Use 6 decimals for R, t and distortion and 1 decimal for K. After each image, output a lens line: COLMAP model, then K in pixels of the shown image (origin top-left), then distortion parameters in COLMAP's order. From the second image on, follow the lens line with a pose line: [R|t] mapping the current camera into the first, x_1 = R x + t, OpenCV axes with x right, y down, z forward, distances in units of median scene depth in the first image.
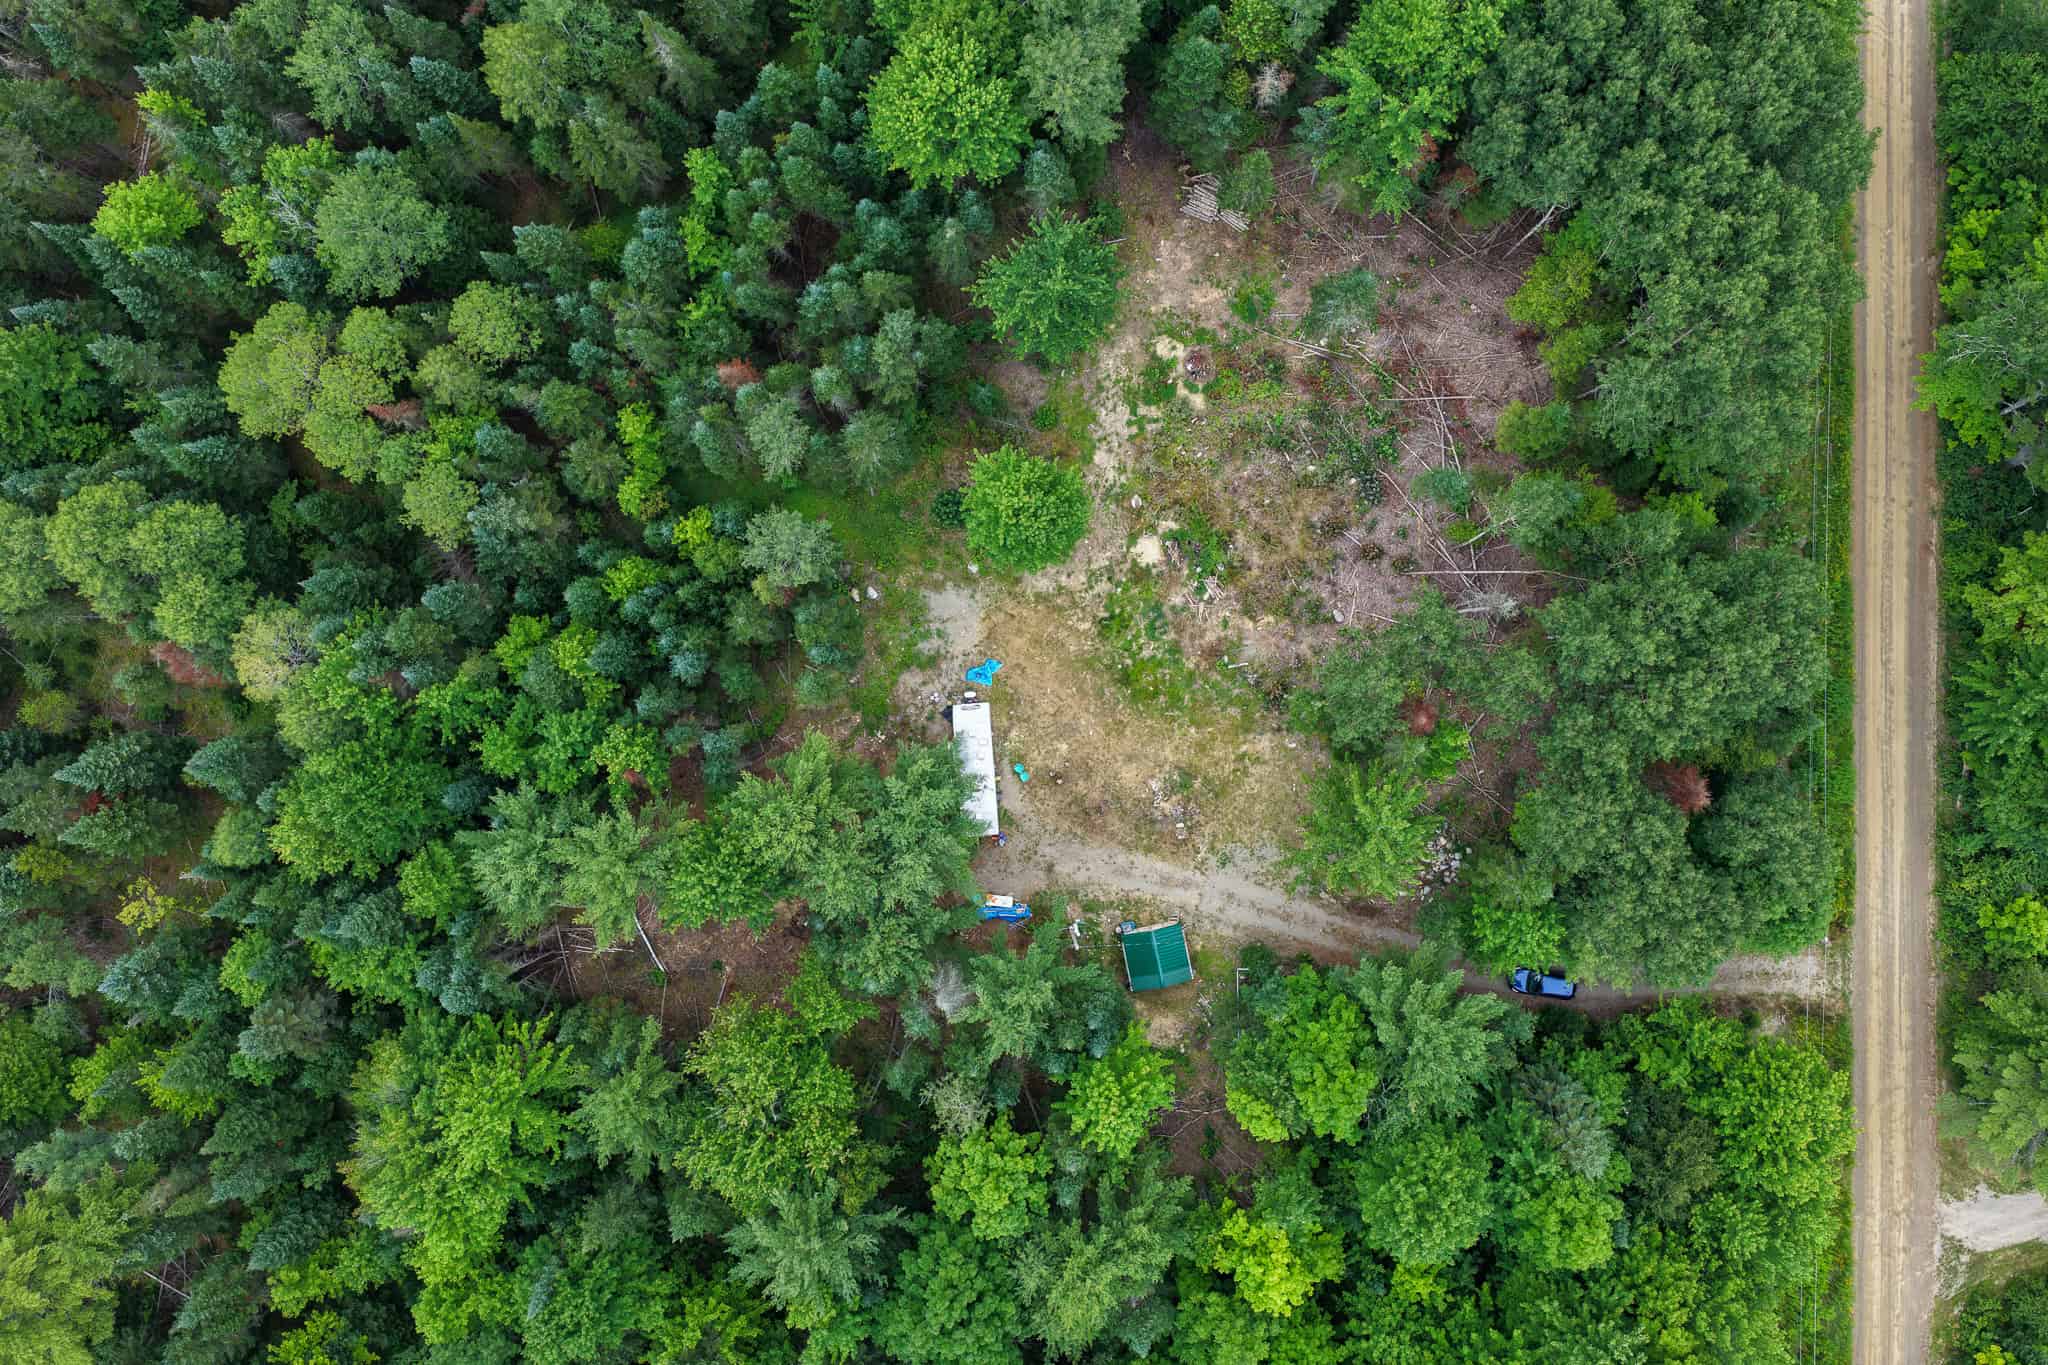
lens RADIAL K [[1707.1, 0, 1029.7], [0, 1707.1, 682.5], [0, 0, 1]] dist [0.011354, 0.011331]
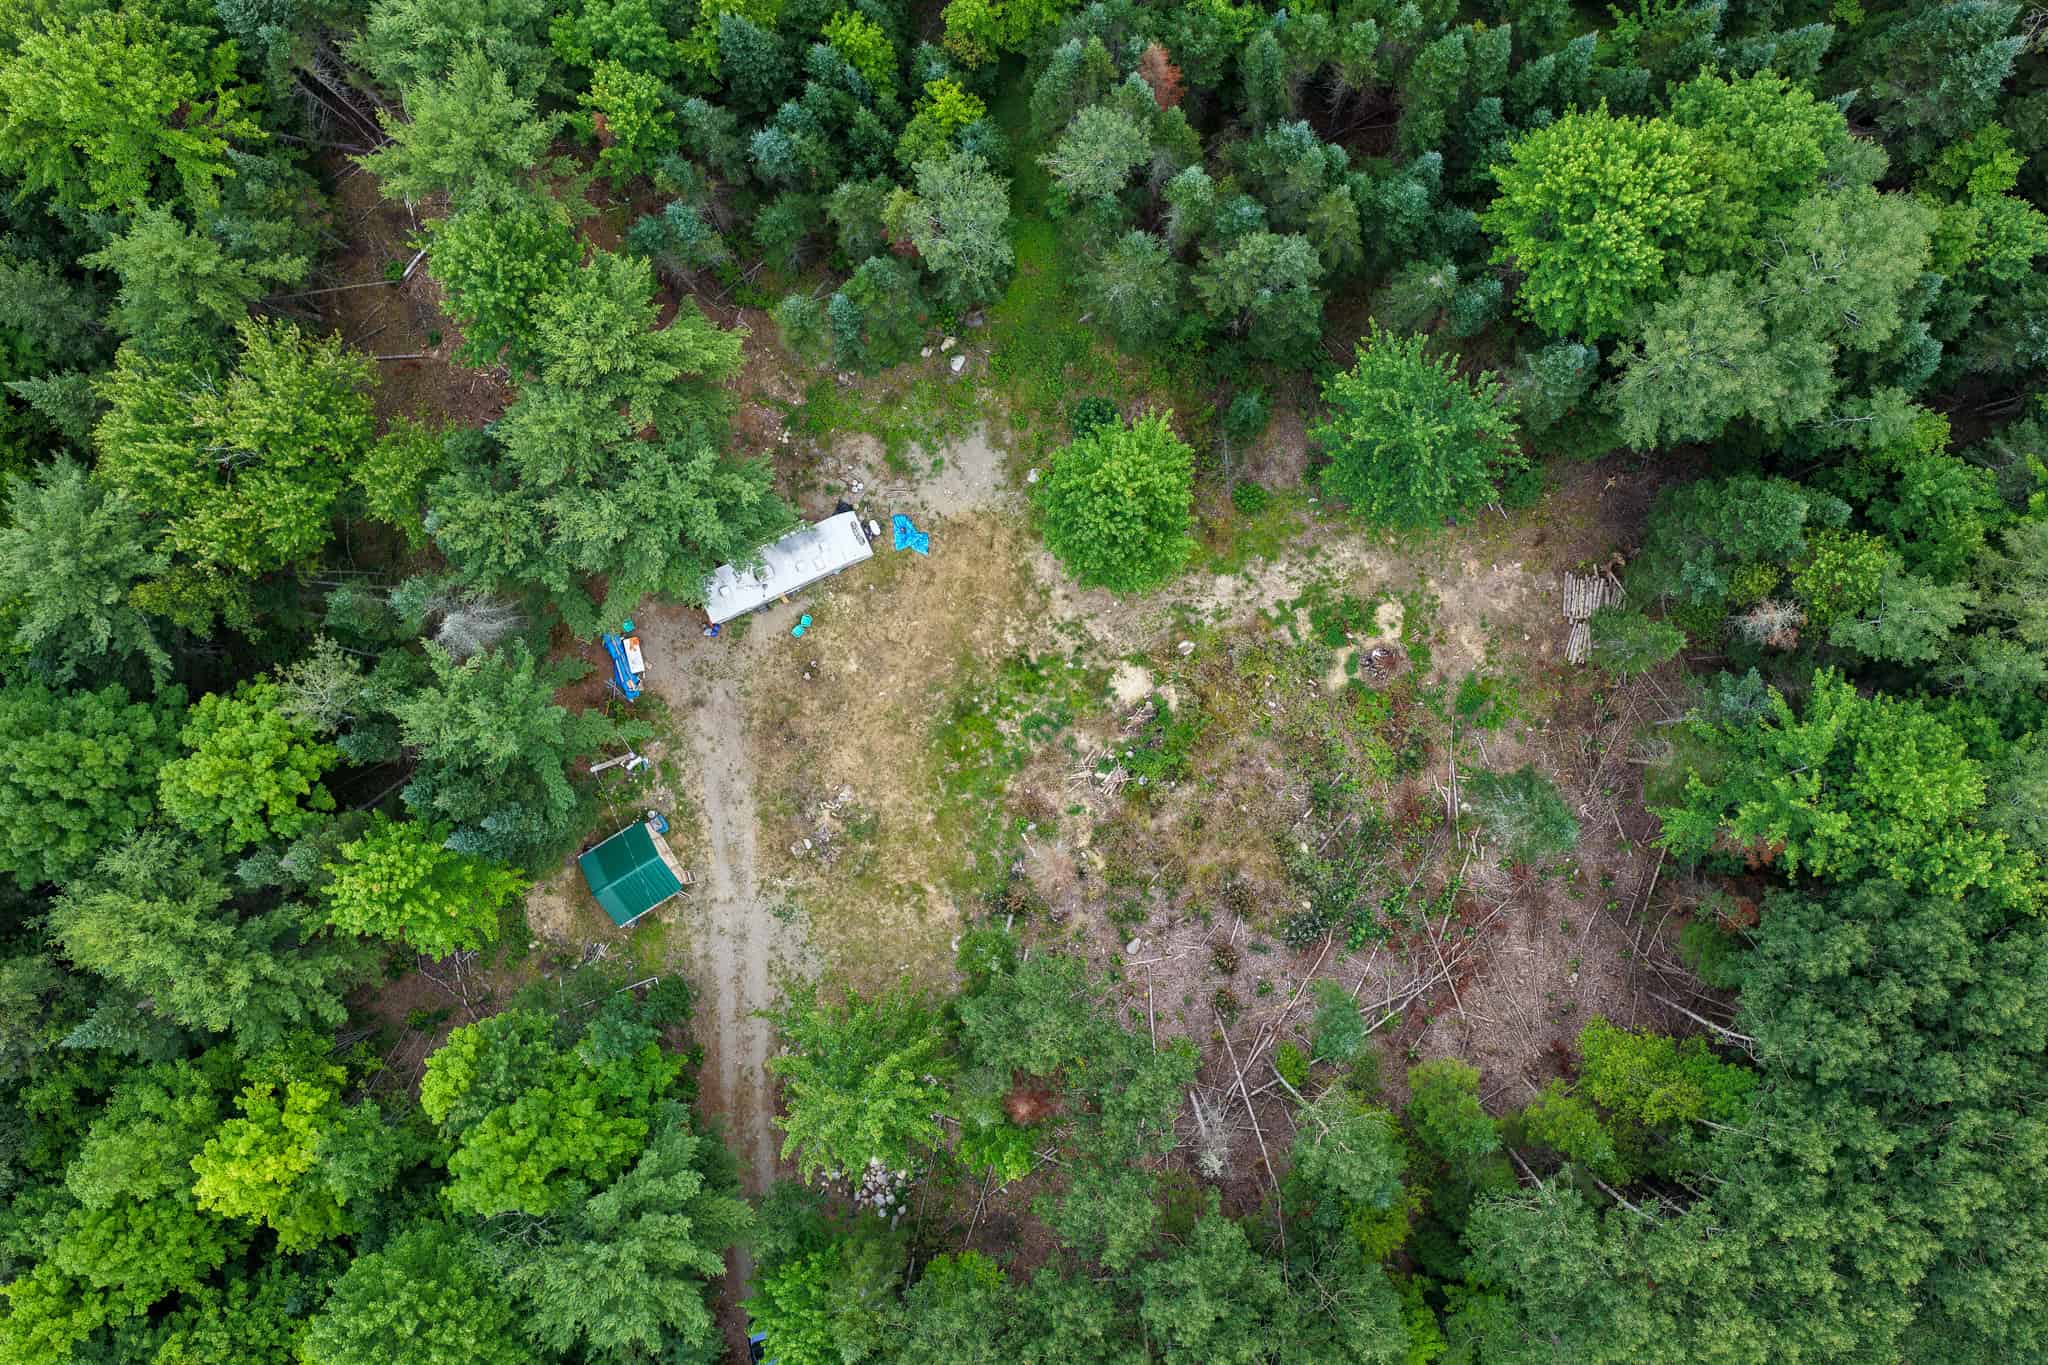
lens RADIAL K [[1707.1, 0, 1022.3], [0, 1707.1, 677.2], [0, 0, 1]] dist [0.011354, 0.011331]
pose [[0.337910, 0.941127, 0.009805, 0.047014], [-0.941150, 0.337802, 0.011210, -0.045102], [0.007238, -0.013016, 0.999889, 0.259200]]
